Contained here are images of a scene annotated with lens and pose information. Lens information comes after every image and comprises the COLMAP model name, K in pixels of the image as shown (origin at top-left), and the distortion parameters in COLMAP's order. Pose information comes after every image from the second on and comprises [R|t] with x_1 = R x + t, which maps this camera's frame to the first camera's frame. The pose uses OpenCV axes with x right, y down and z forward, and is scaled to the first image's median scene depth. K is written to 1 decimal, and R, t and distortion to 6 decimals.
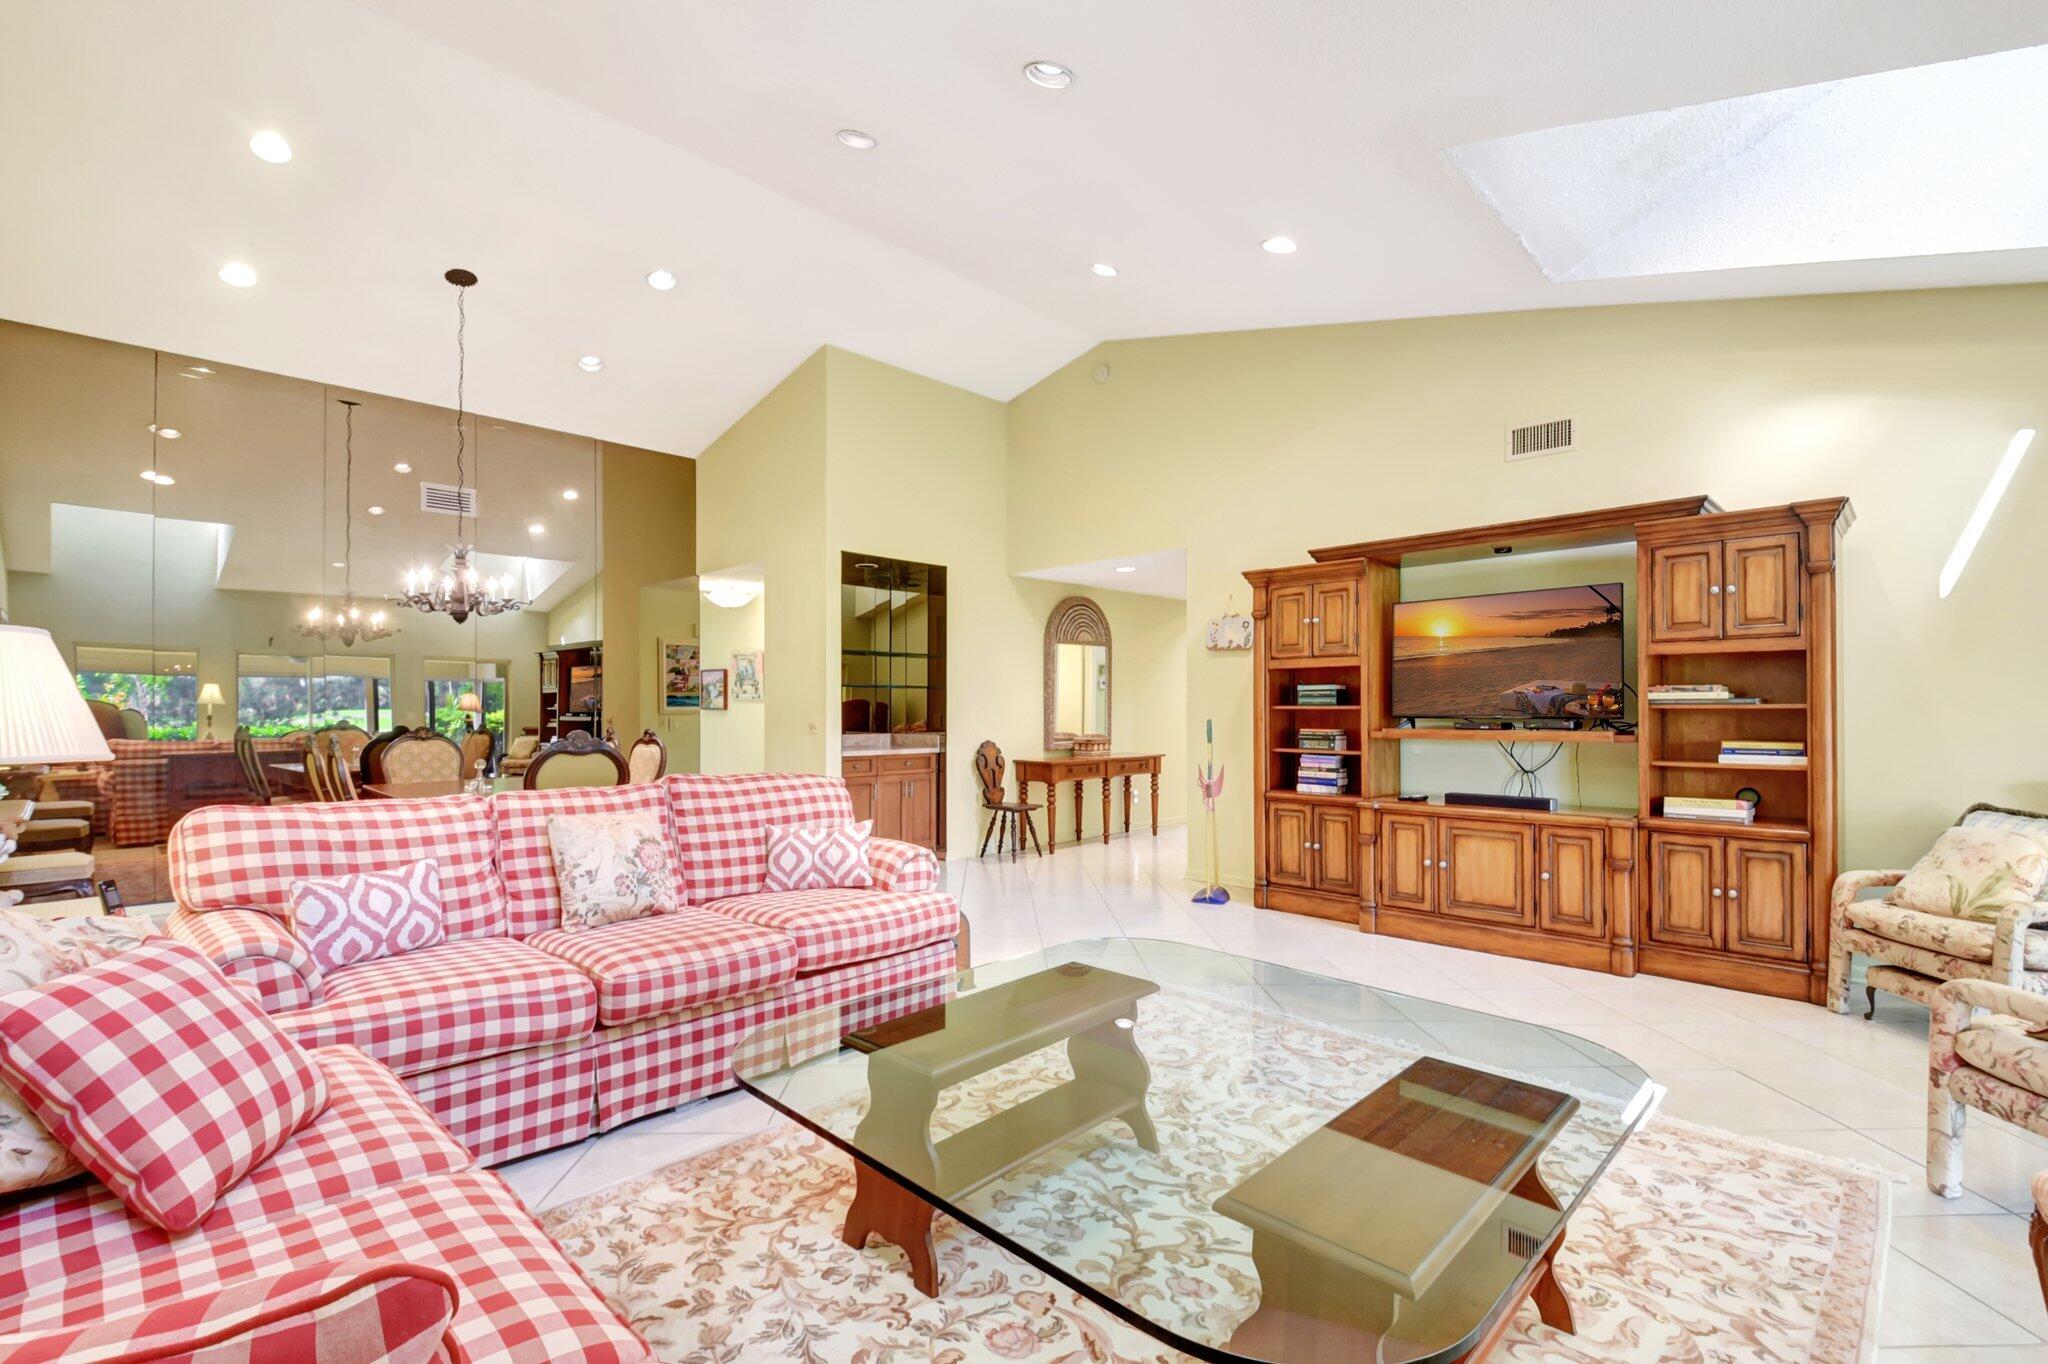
lens RADIAL K [[916.0, 0, 1030.5], [0, 916.0, 705.3], [0, 0, 1]] dist [0.003689, -0.023971]
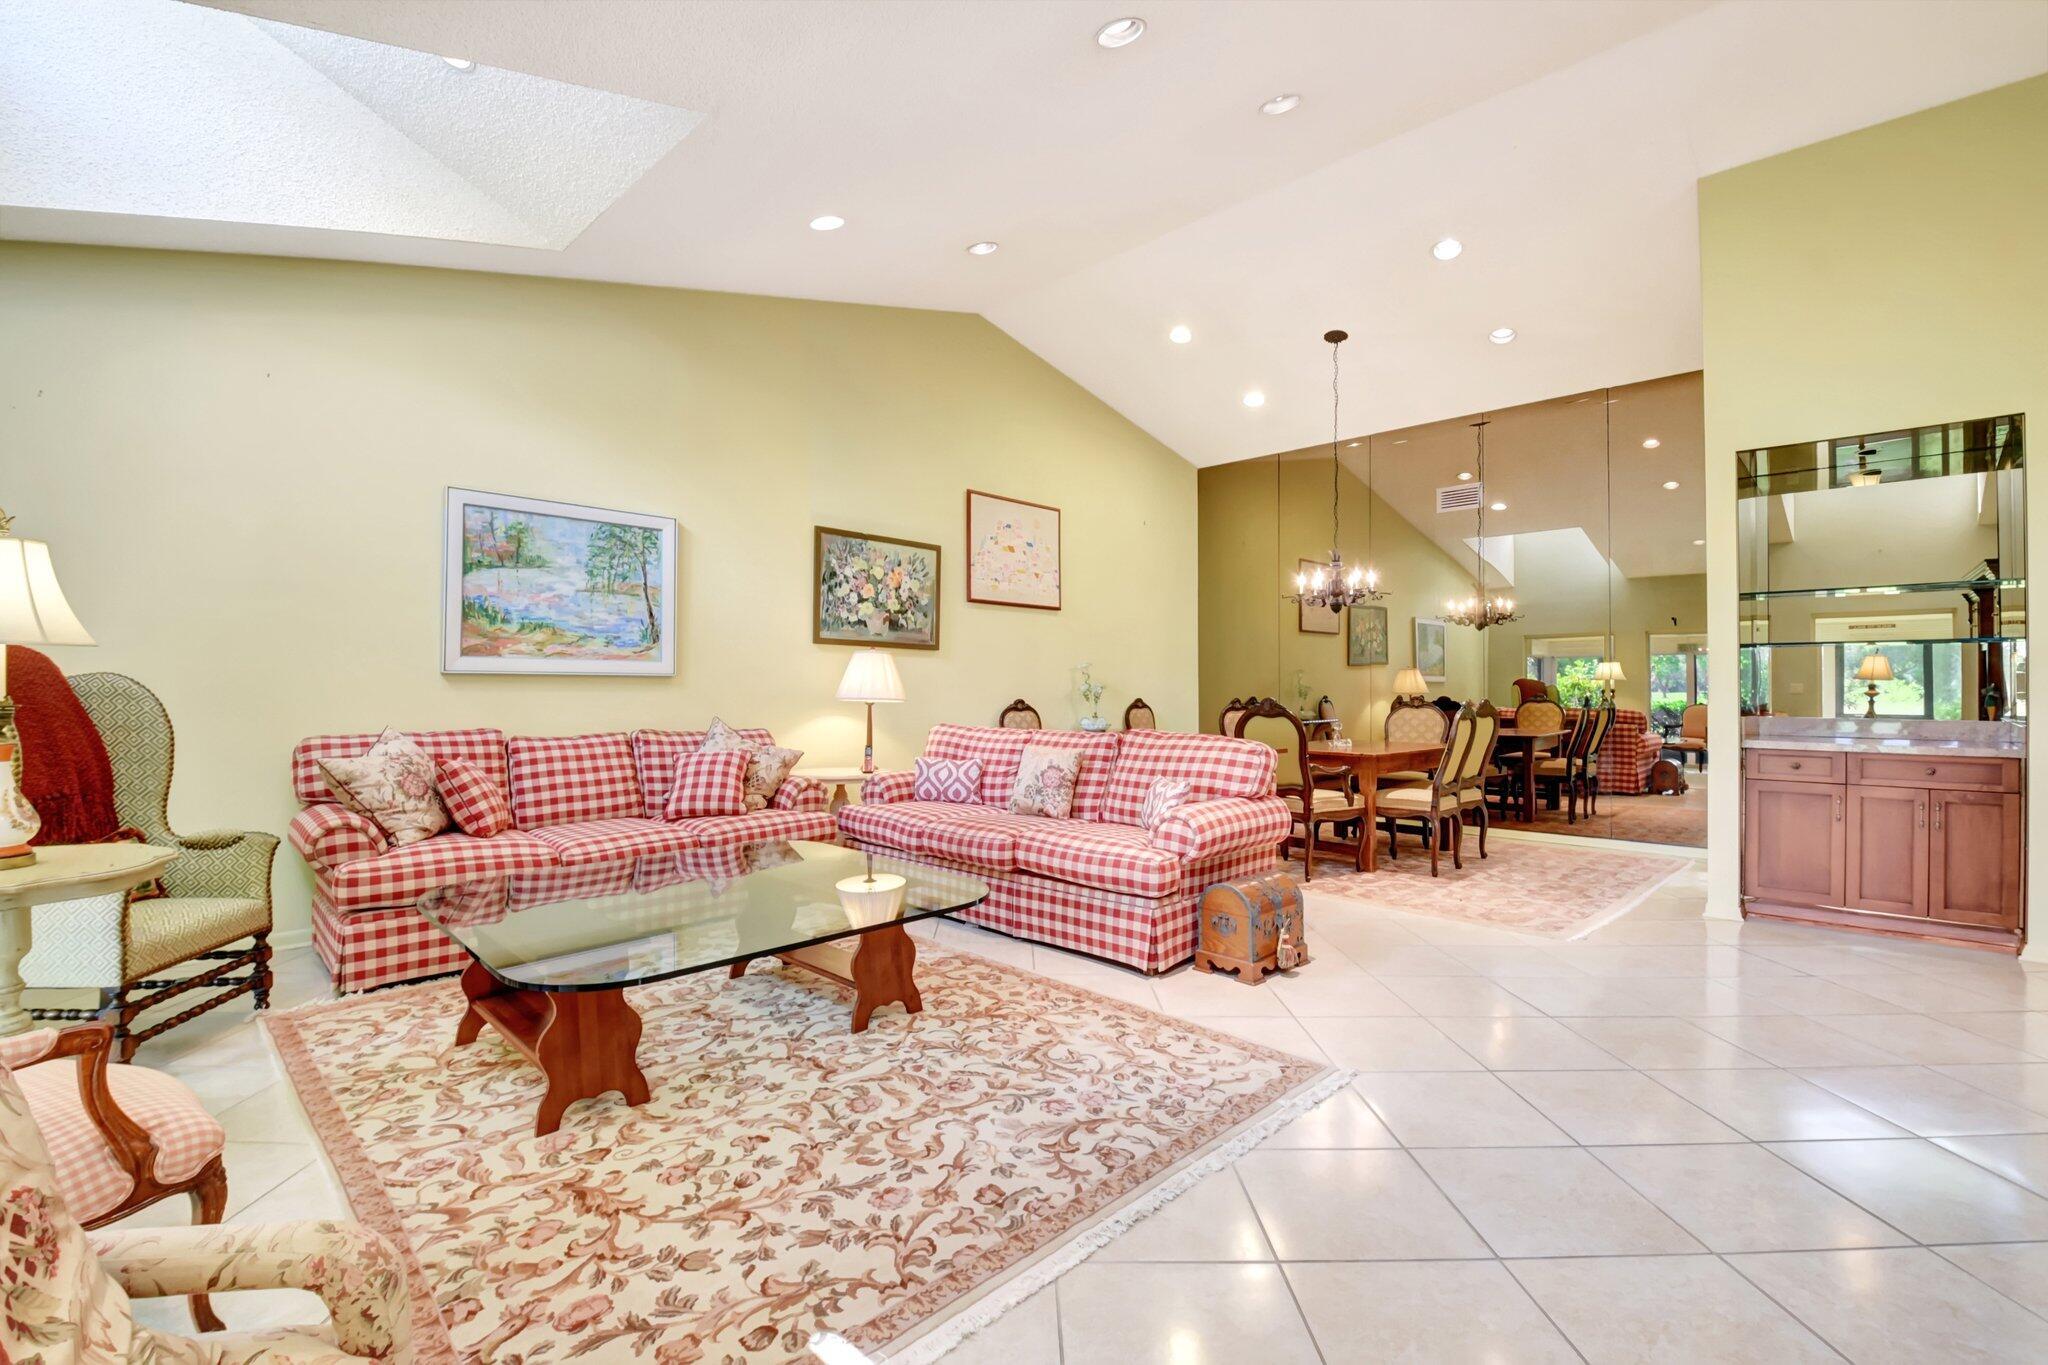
lens RADIAL K [[916.0, 0, 1030.5], [0, 916.0, 705.8], [0, 0, 1]] dist [0.003689, -0.023971]
pose [[-0.030015, 0.033428, -0.998990, 1.061976], [-0.008558, 0.999395, 0.033699, -0.003293], [0.999513, 0.009561, -0.029710, 0.973085]]
